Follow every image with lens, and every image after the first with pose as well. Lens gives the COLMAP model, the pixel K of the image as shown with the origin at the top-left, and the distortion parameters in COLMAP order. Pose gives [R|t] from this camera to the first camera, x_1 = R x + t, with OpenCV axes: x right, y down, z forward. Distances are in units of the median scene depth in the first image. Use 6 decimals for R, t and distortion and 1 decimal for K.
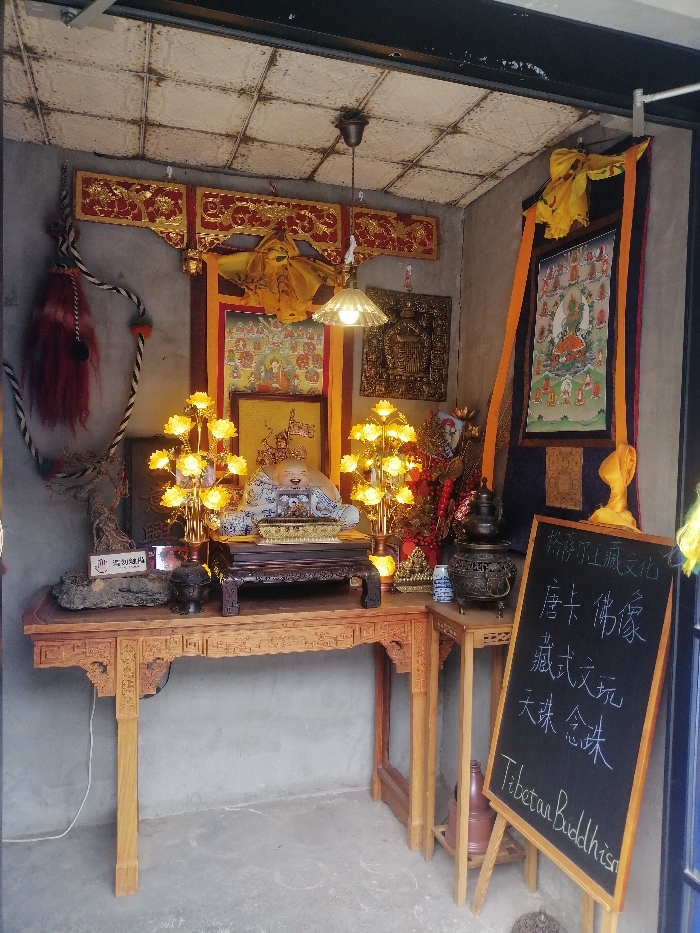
lens RADIAL K [[689.1, 0, 356.1], [0, 689.1, 475.5], [0, 0, 1]] dist [-0.011578, -0.003711]
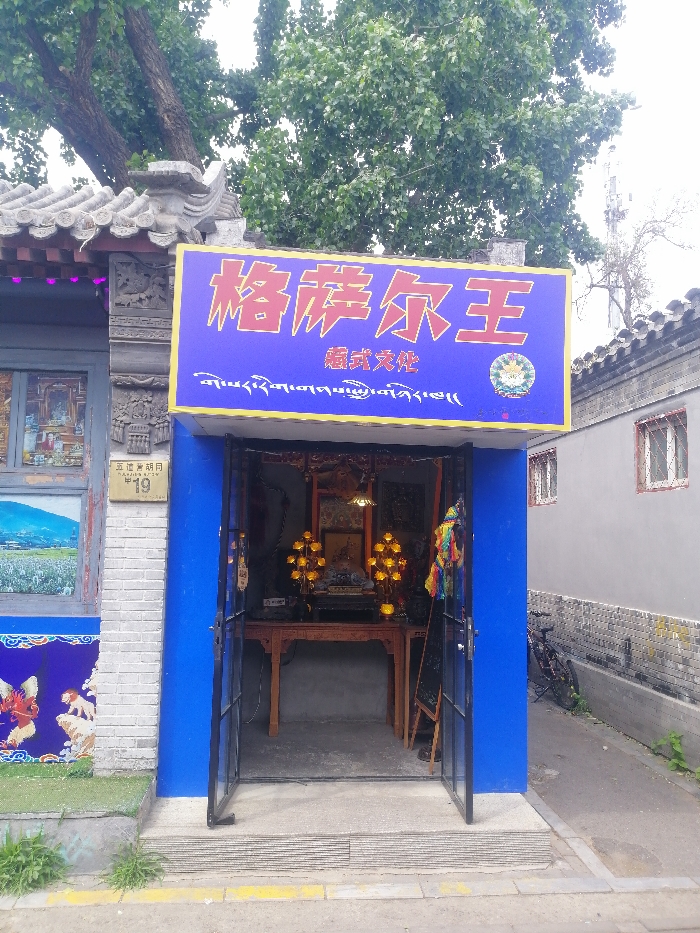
lens RADIAL K [[689.1, 0, 349.9], [0, 689.1, 460.9], [0, 0, 1]] dist [-0.011578, -0.003711]
pose [[0.973614, -0.021186, -0.227217, 0.454859], [-0.013597, 0.988526, -0.150435, -0.003166], [0.227797, 0.149555, 0.962155, -1.286924]]
